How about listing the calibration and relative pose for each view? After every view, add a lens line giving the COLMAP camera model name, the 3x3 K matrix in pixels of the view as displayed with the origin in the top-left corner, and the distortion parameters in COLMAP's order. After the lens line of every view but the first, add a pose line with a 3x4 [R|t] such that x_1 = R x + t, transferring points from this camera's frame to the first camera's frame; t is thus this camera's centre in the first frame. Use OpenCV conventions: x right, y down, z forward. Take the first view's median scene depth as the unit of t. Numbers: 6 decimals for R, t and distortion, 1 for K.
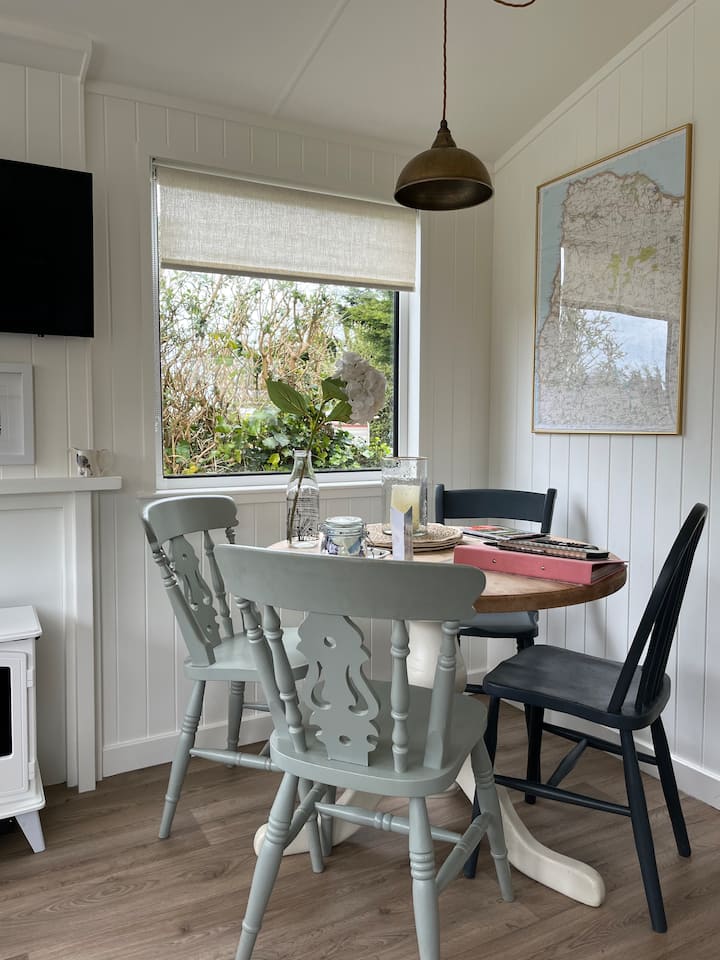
lens RADIAL K [[754.9, 0, 360.9], [0, 754.9, 463.8], [0, 0, 1]] dist [0.045091, -0.003778]
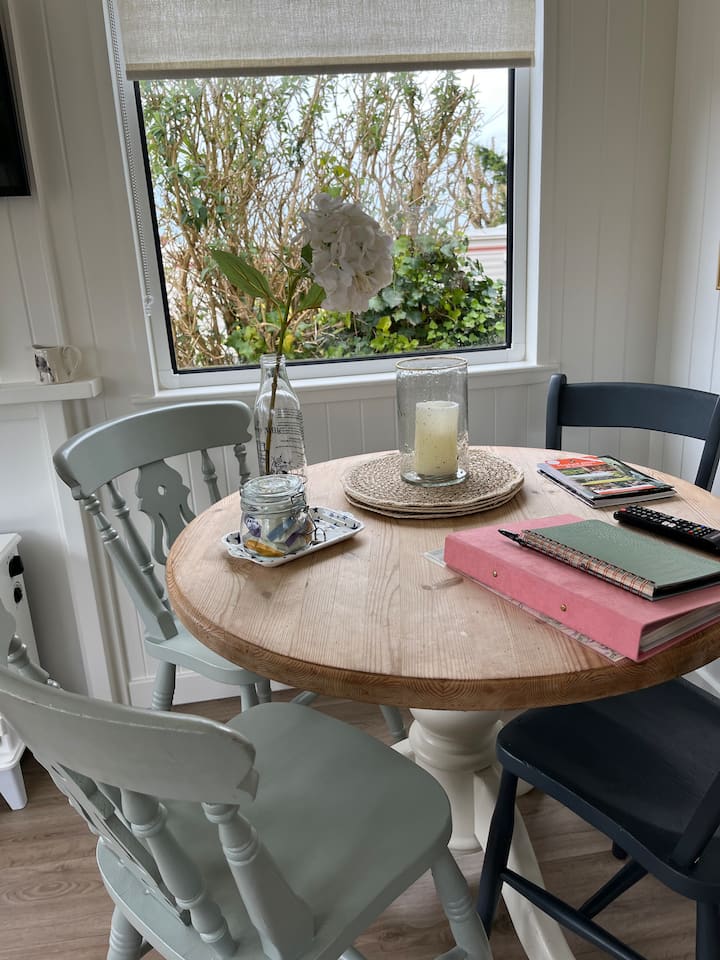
lens RADIAL K [[759.2, 0, 360.0], [0, 759.2, 480.0], [0, 0, 1]] dist [0.046021, -0.073847]
pose [[0.939973, 0.050176, -0.337540, 0.192627], [0.036037, 0.969005, 0.244399, -0.060314], [0.339341, -0.241892, 0.909030, 0.322972]]
